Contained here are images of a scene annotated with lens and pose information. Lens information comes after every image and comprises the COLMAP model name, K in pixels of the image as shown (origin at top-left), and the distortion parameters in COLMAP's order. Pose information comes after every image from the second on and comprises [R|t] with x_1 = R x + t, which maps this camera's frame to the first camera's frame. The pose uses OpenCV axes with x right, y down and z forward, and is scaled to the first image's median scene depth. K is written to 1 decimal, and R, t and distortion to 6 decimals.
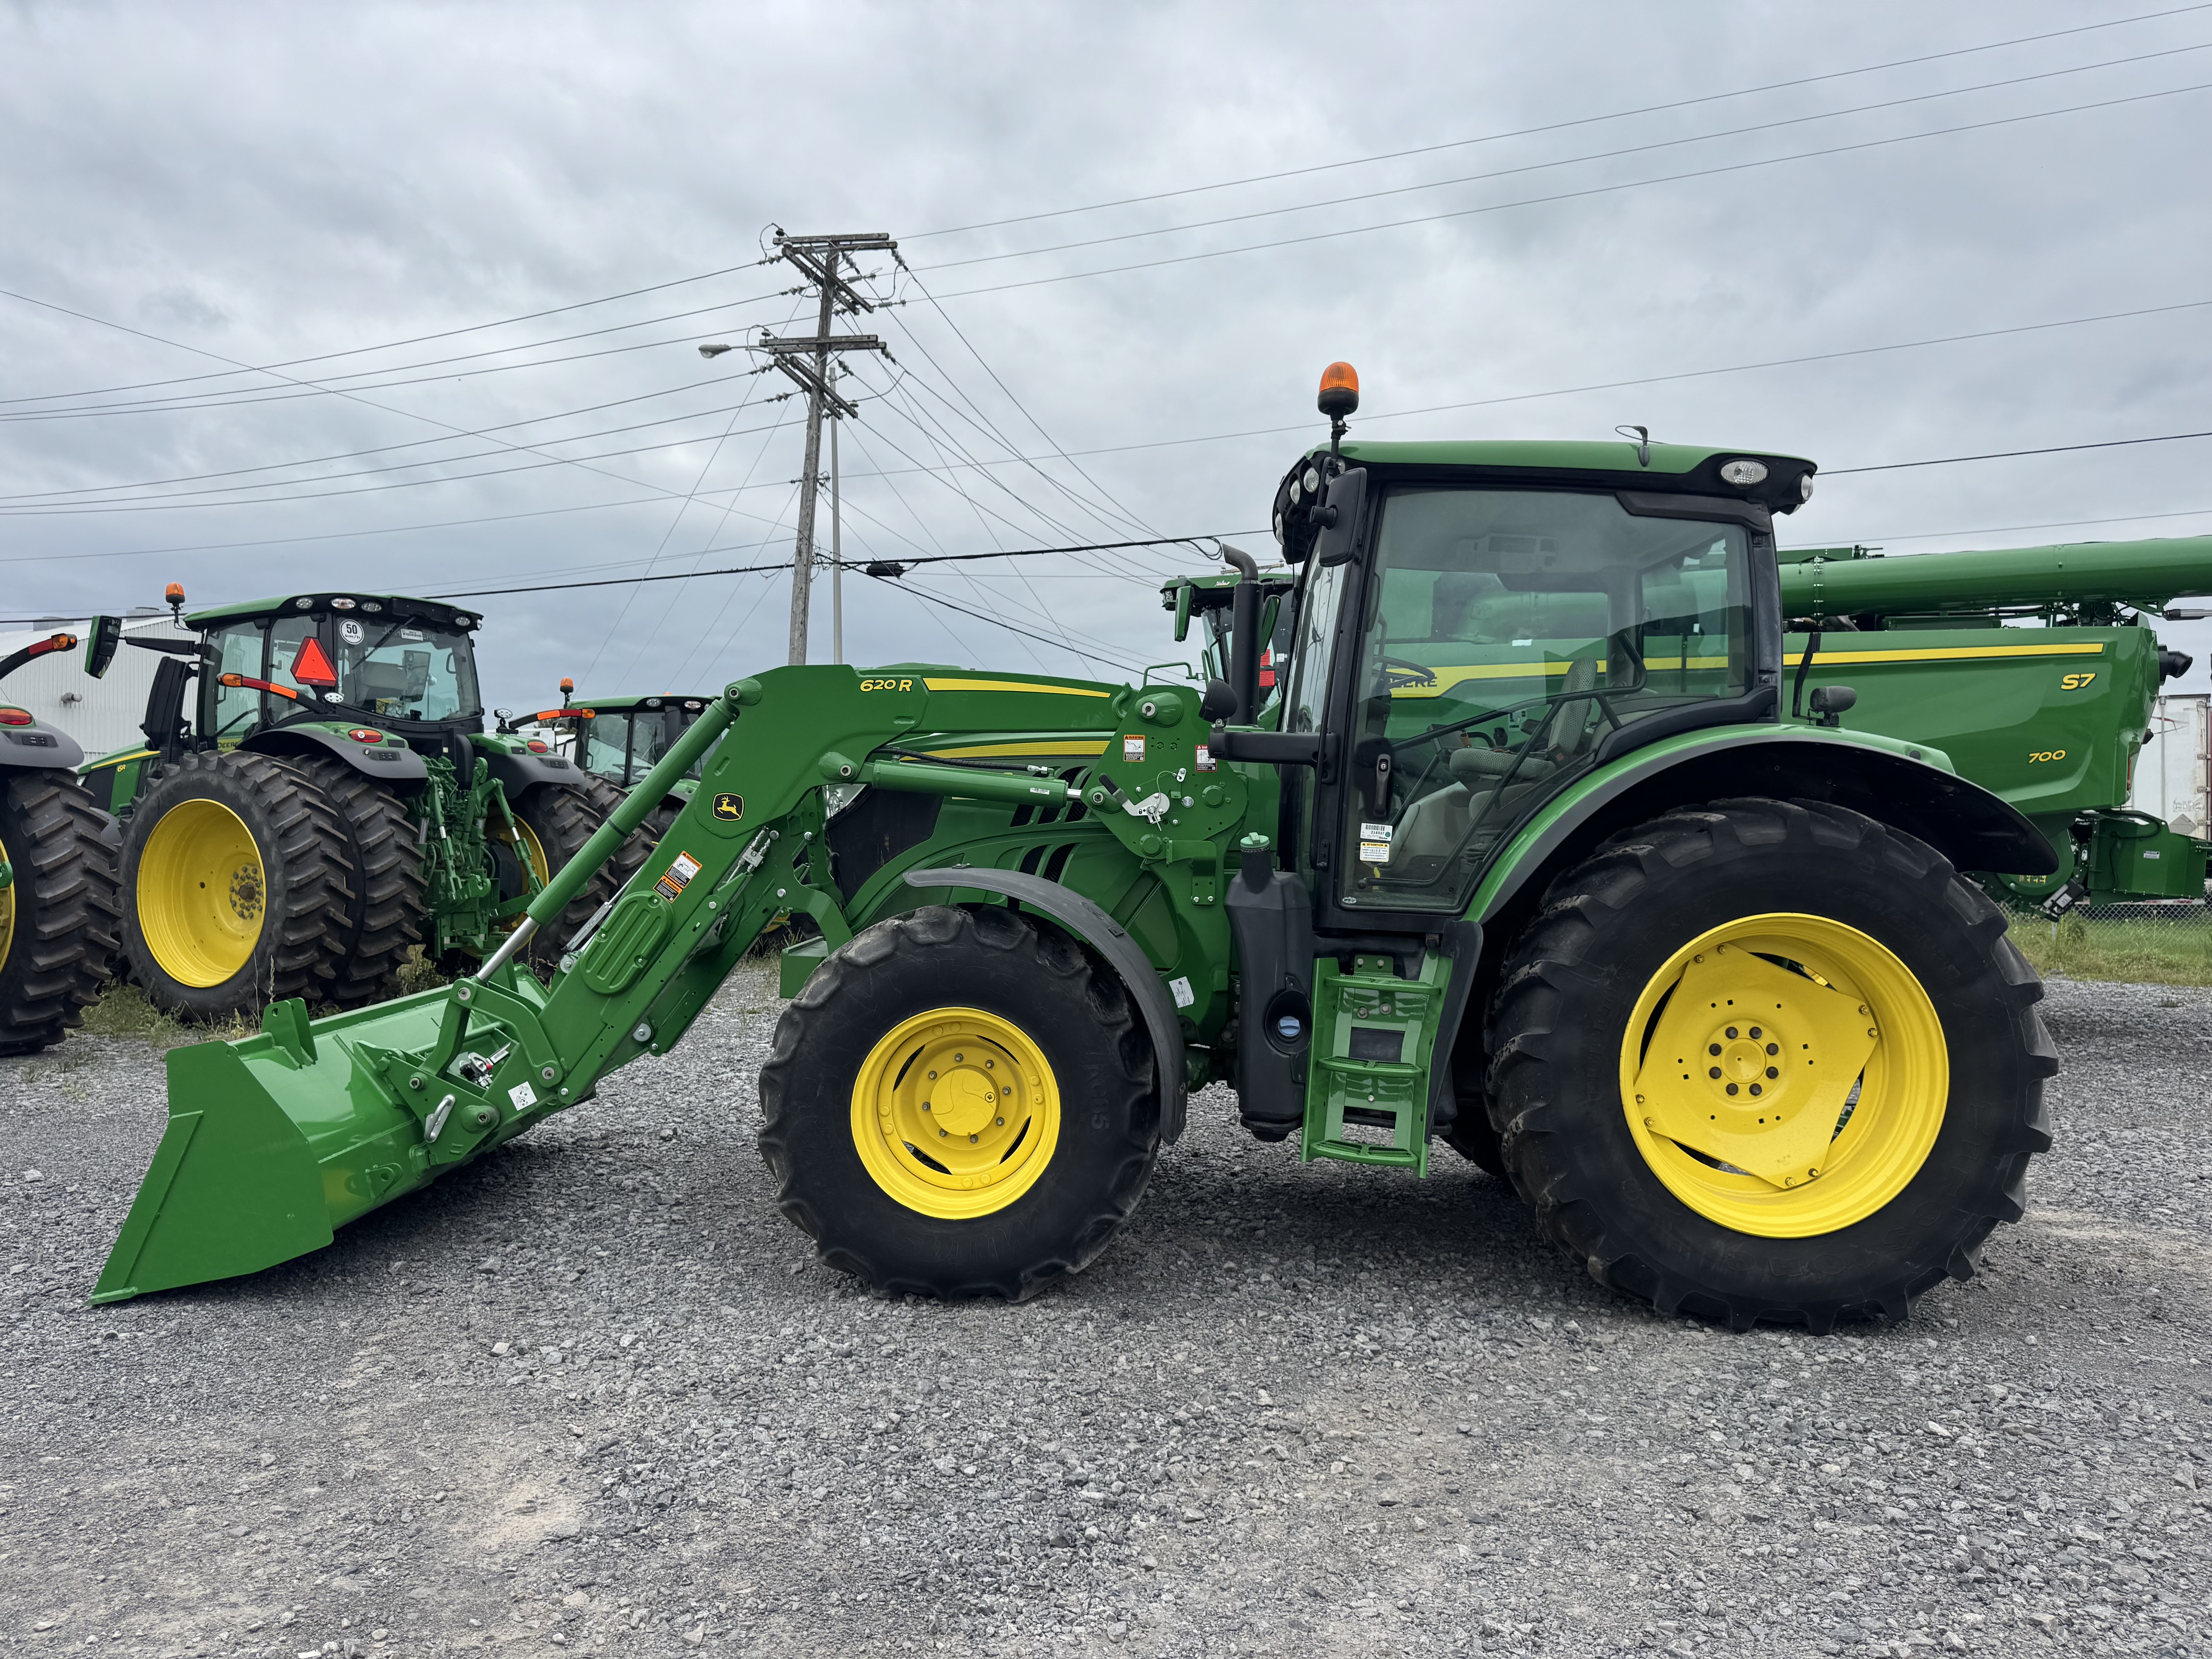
lens RADIAL K [[1526.8, 0, 1106.7], [0, 1526.8, 816.7], [0, 0, 1]] dist [0.000542, -0.014580]
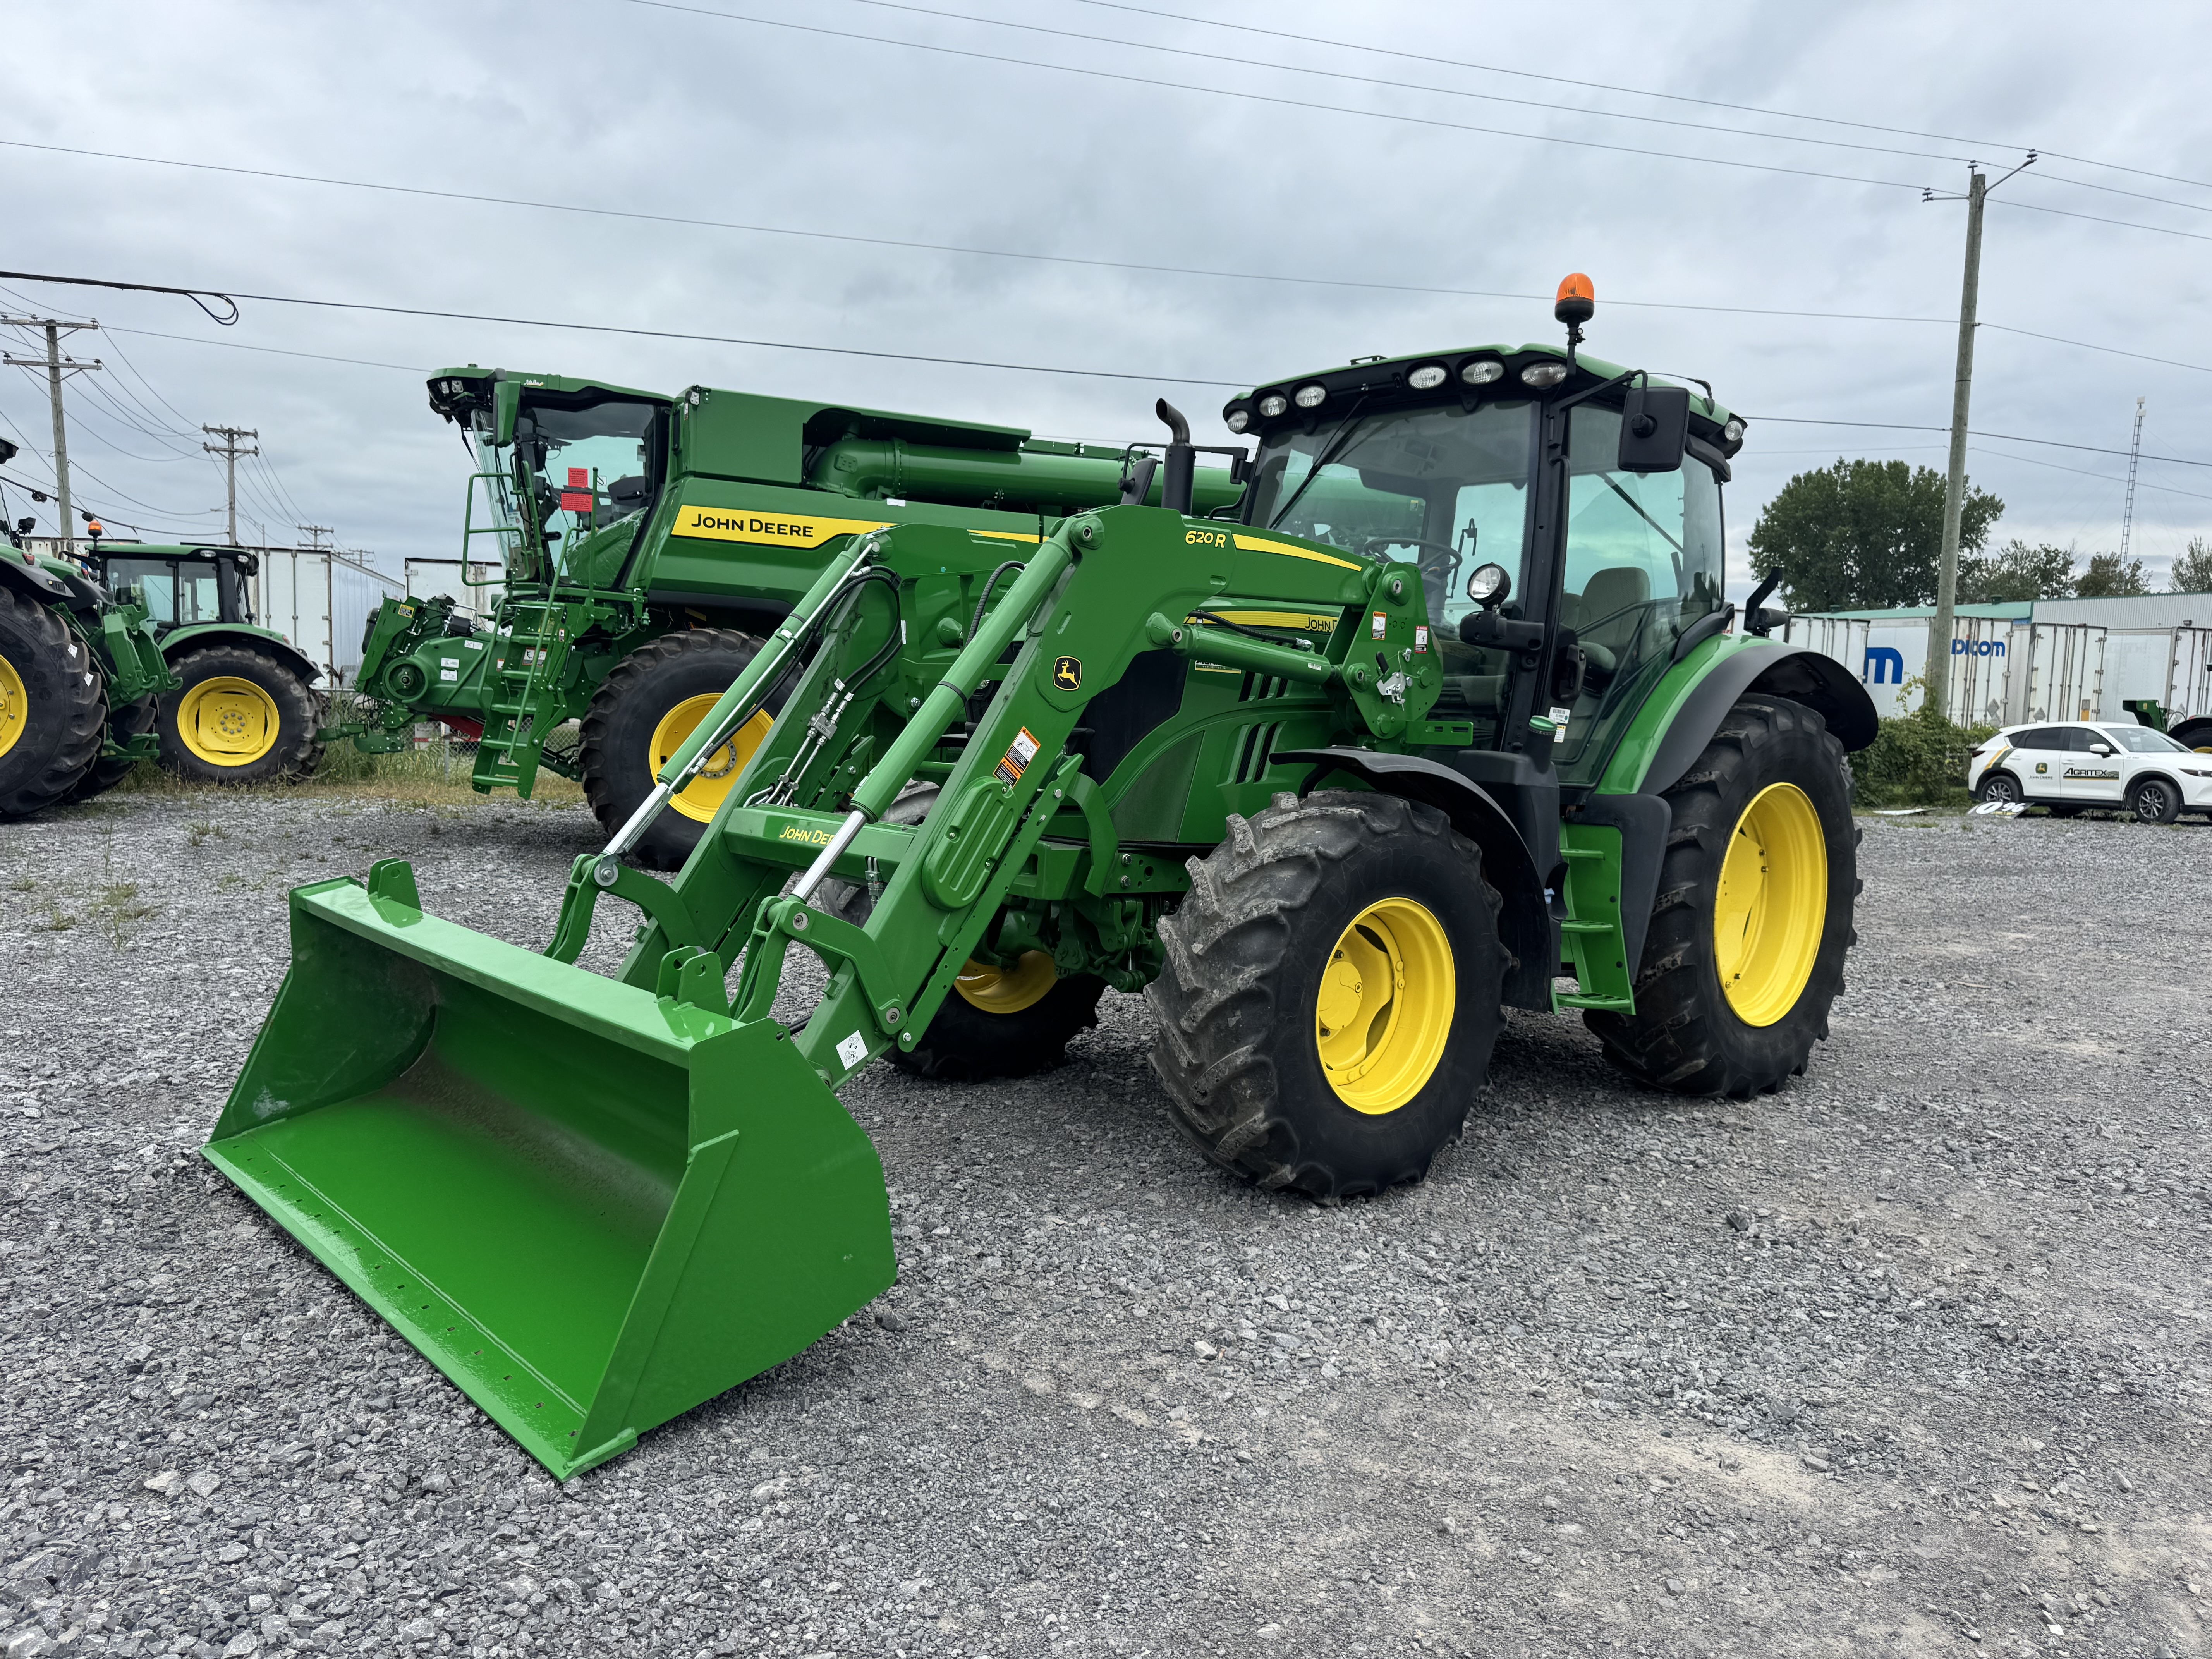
lens RADIAL K [[1526.8, 0, 1100.2], [0, 1526.8, 838.7], [0, 0, 1]] dist [0.000542, -0.014580]
pose [[0.755388, -0.041116, 0.653986, -0.830103], [-0.037752, 0.993641, 0.106076, -0.006121], [-0.654189, -0.104818, 0.749033, 0.390680]]
